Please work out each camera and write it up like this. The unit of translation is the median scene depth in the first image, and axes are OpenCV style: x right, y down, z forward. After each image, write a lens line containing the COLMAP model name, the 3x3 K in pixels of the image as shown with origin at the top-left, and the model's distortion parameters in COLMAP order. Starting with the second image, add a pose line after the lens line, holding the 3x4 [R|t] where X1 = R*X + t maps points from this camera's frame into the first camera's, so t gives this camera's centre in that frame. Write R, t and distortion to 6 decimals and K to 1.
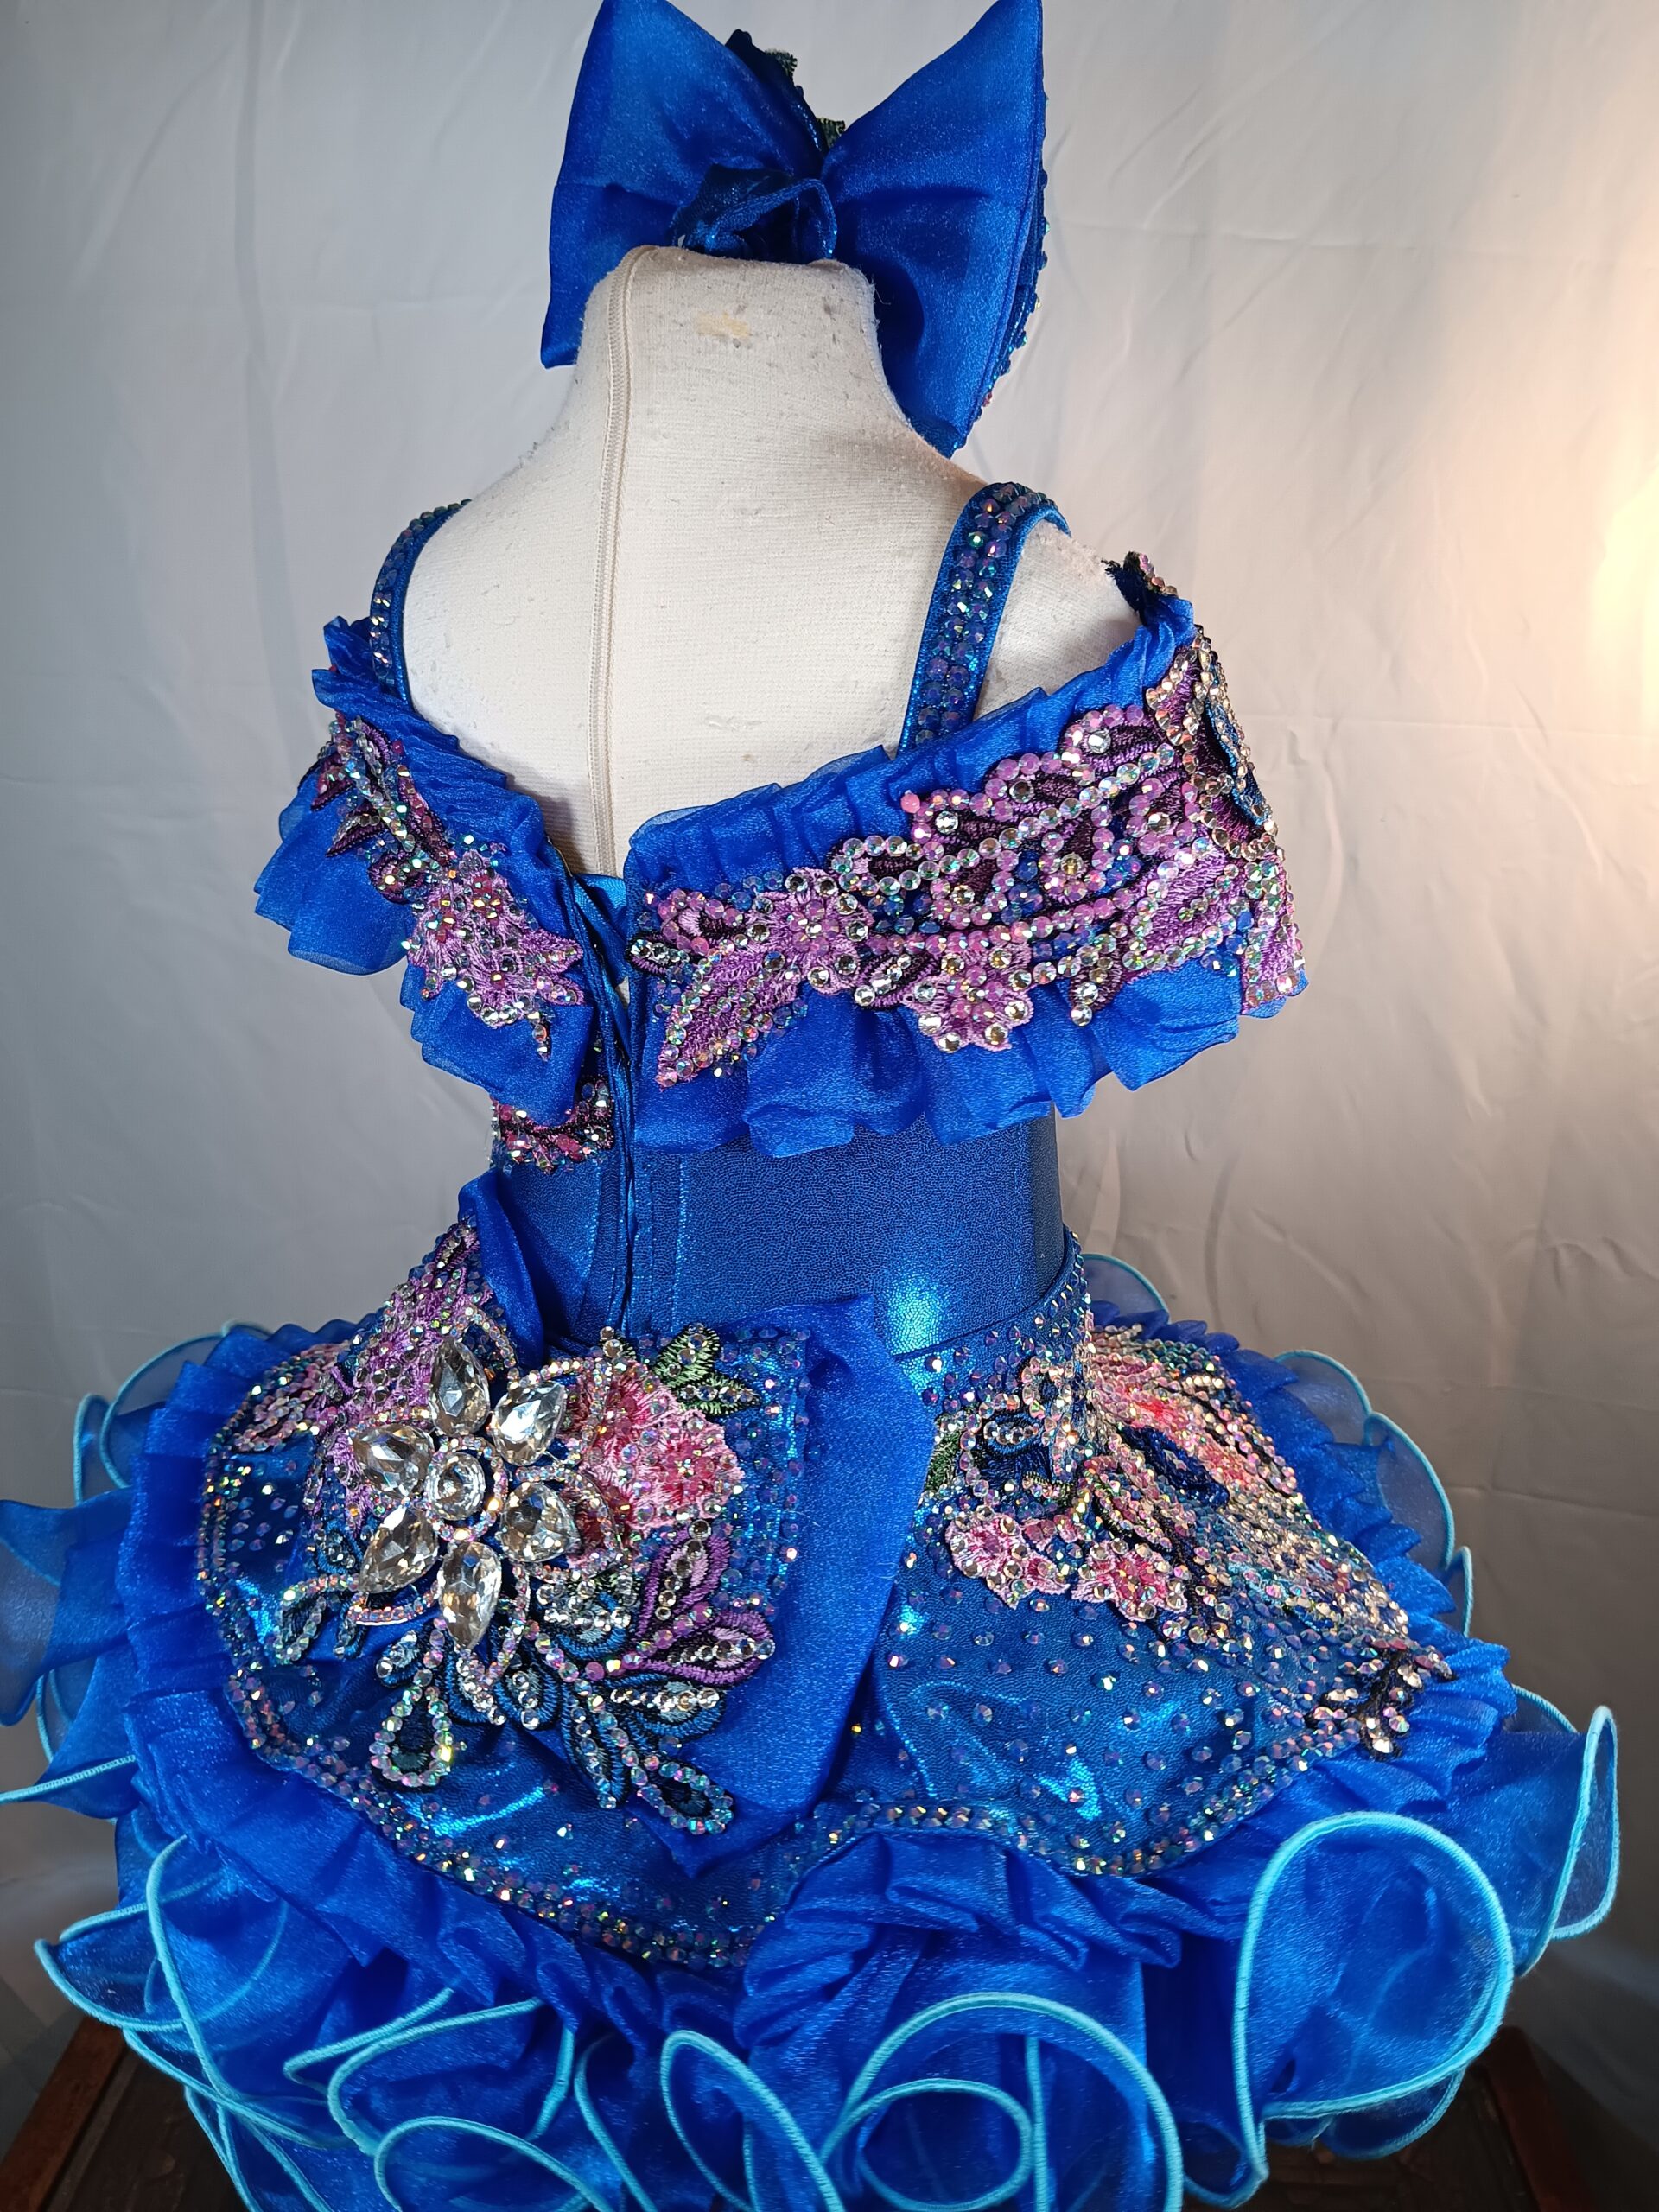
lens RADIAL K [[1676.1, 0, 829.5], [0, 1676.1, 1106.0], [0, 0, 1]] dist [-0.003637, -0.133304]
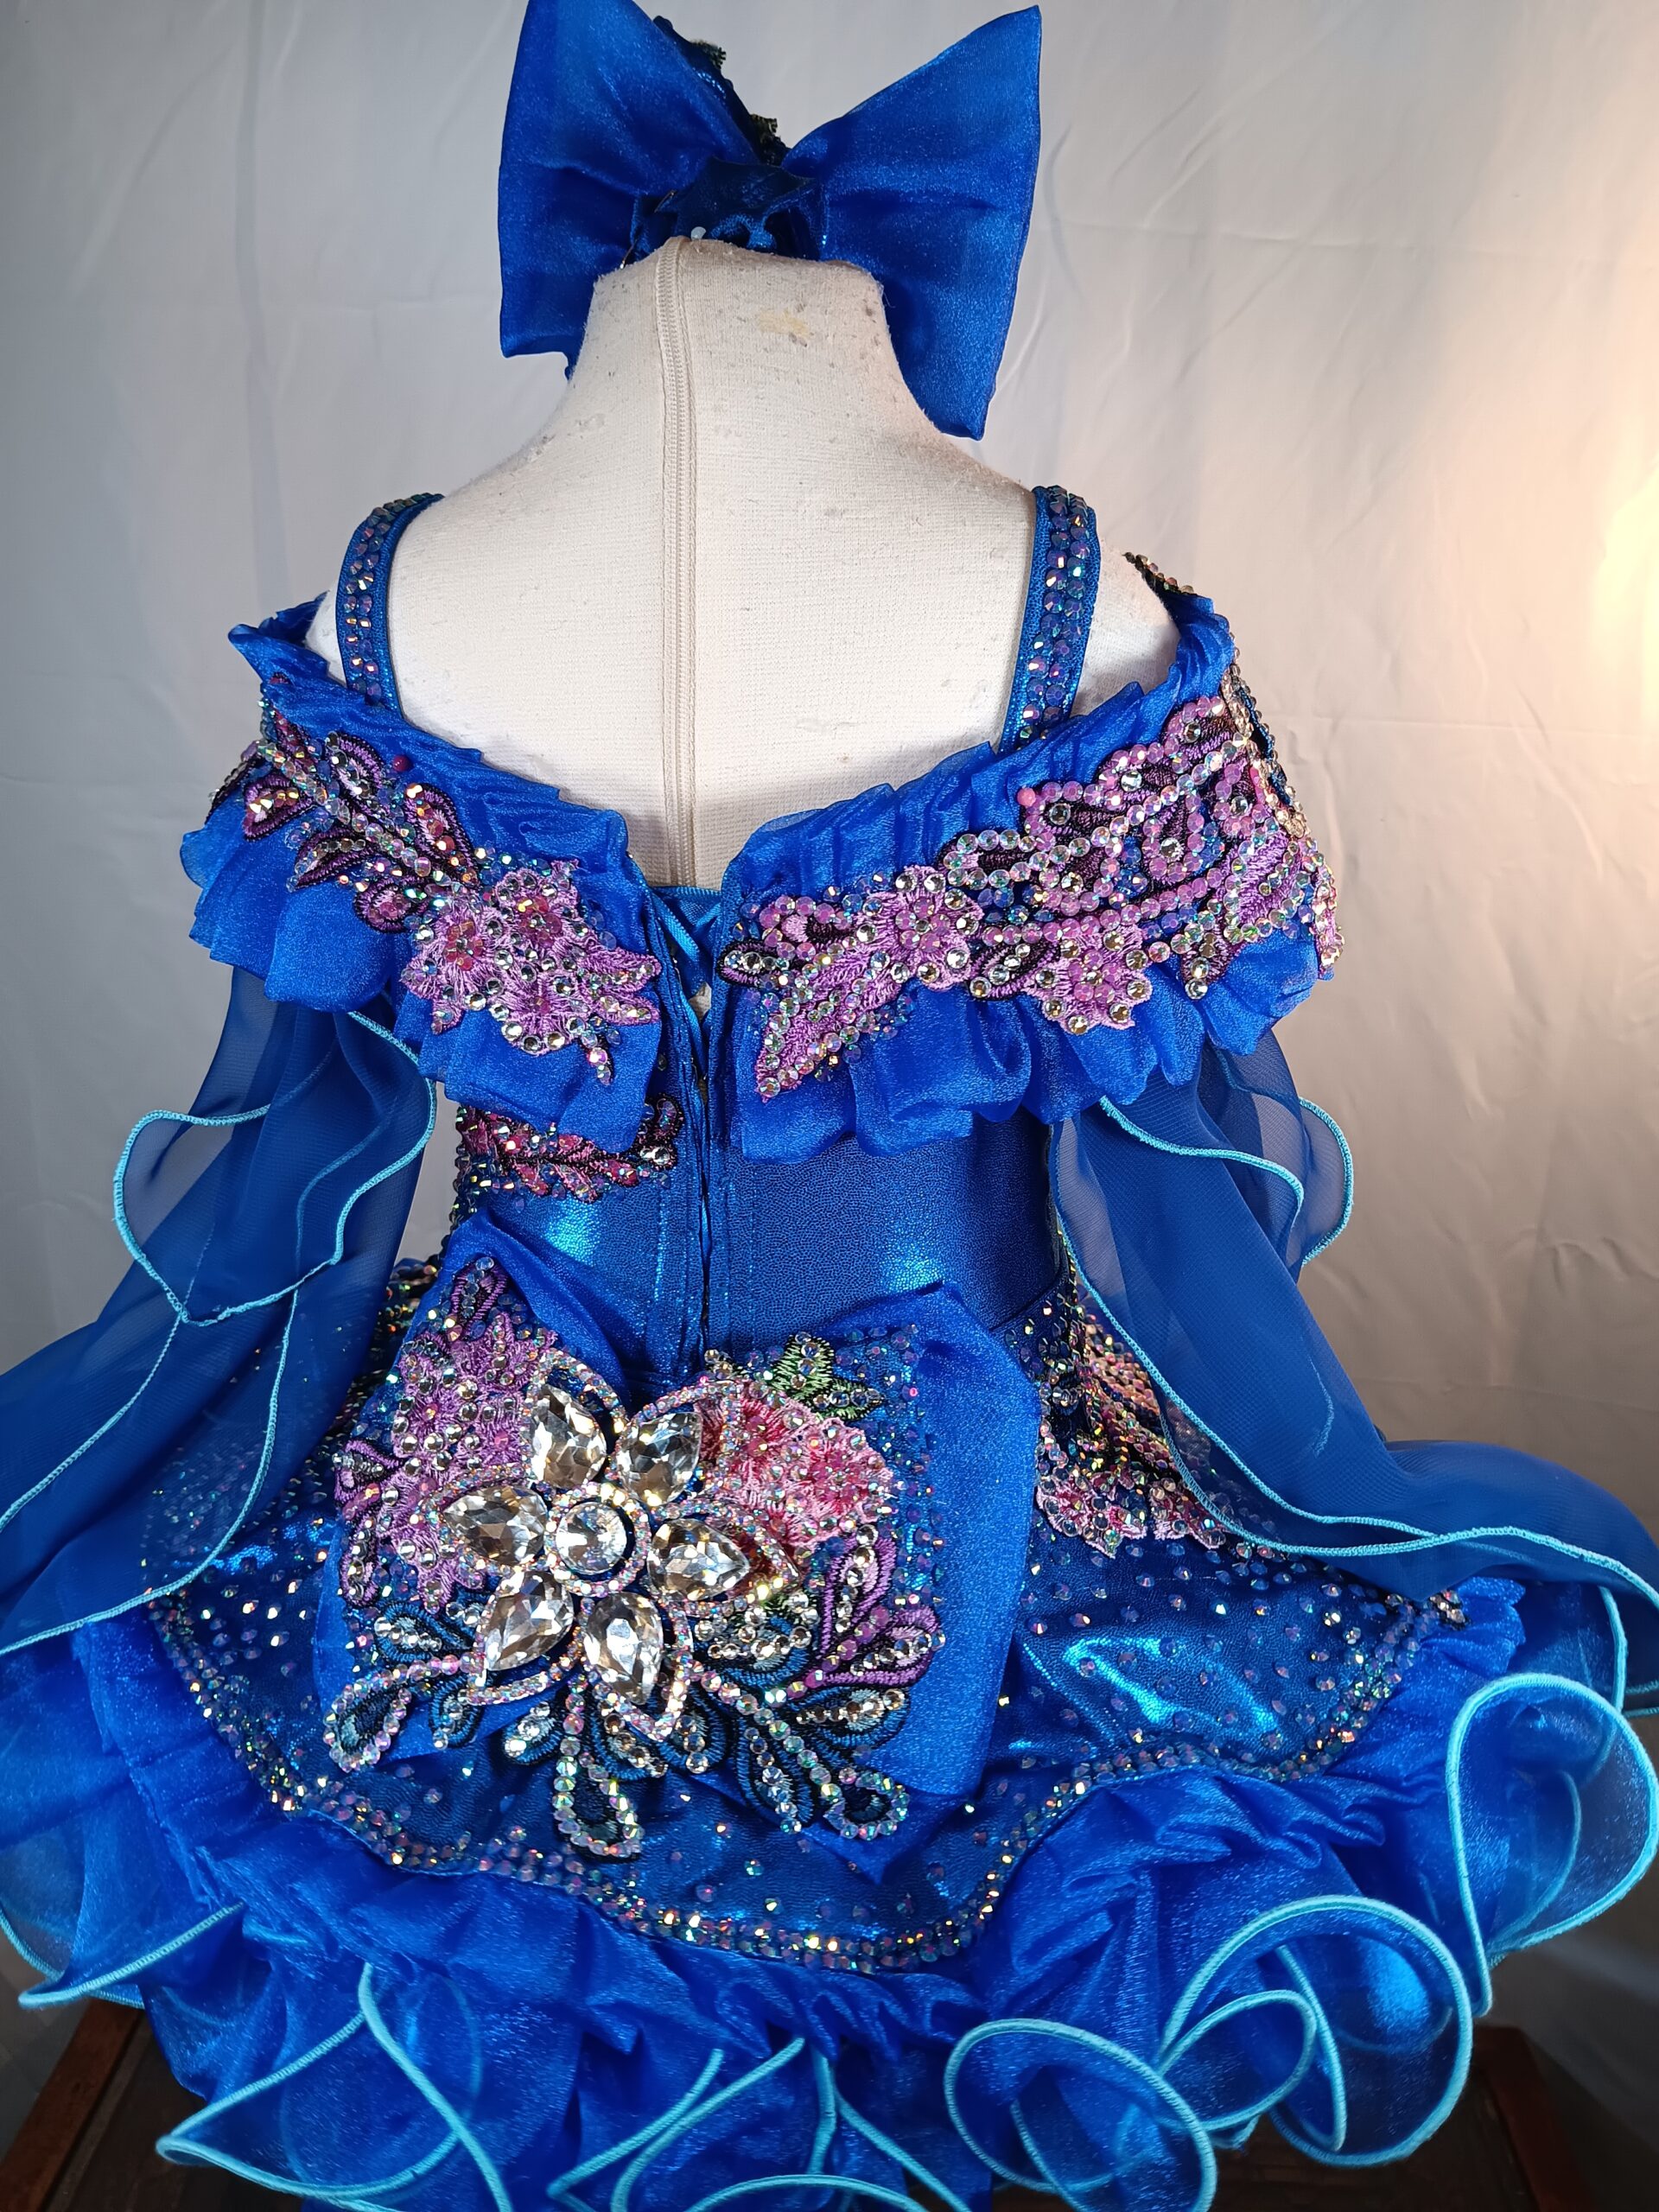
lens RADIAL K [[1676.1, 0, 829.5], [0, 1676.1, 1106.0], [0, 0, 1]] dist [-0.003637, -0.133304]
pose [[0.946084, -0.102141, 0.307397, -0.385273], [0.100635, 0.994706, 0.020792, -0.024285], [-0.307894, 0.011264, 0.951354, 0.056266]]
